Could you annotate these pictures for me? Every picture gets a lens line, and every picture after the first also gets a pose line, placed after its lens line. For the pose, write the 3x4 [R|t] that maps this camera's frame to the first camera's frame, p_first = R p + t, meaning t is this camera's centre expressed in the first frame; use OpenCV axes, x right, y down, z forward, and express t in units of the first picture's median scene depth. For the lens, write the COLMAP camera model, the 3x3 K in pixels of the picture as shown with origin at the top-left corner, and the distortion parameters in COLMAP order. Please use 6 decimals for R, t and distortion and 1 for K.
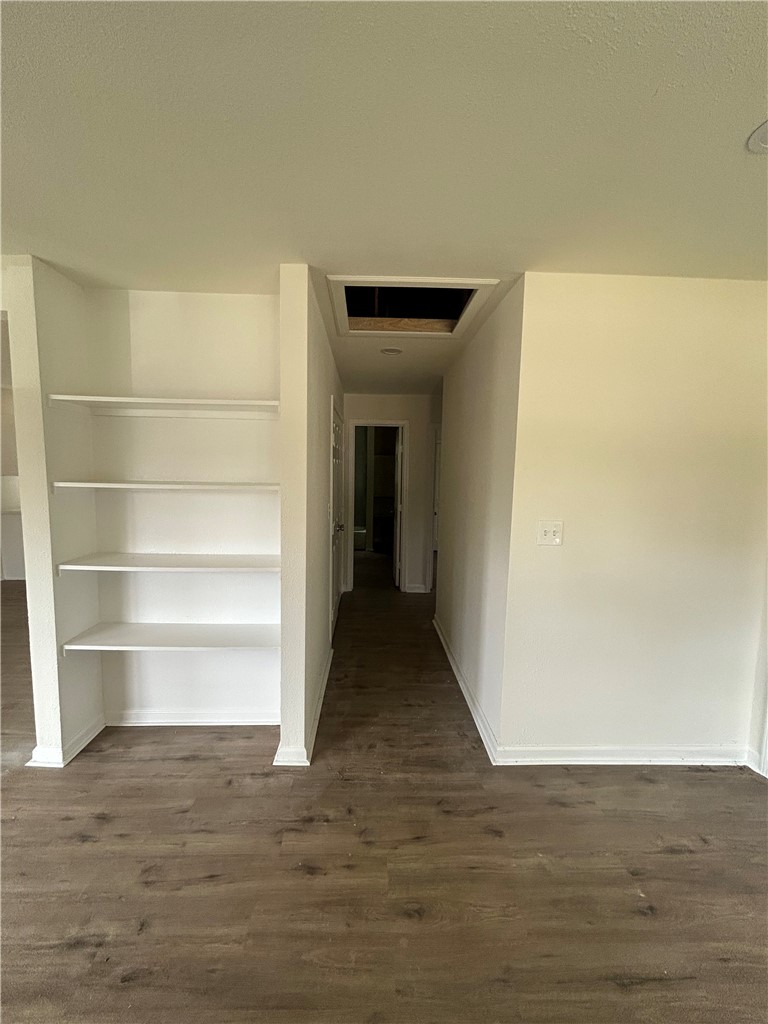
lens RADIAL K [[420.8, 0, 382.6], [0, 420.8, 512.8], [0, 0, 1]] dist [-0.011146, 0.002157]
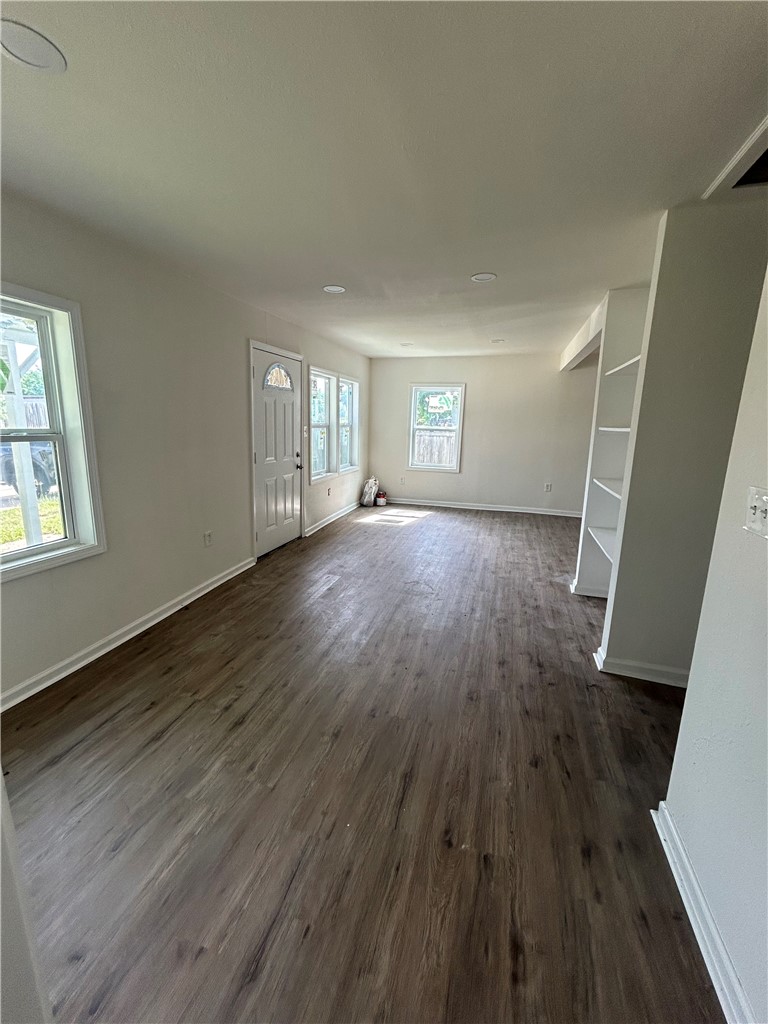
lens RADIAL K [[420.8, 0, 379.3], [0, 420.8, 509.8], [0, 0, 1]] dist [-0.011146, 0.002157]
pose [[-0.327767, 0.176206, -0.928181, 1.147132], [-0.117026, 0.967315, 0.224960, -0.029746], [0.937483, 0.182356, -0.296433, 0.759576]]
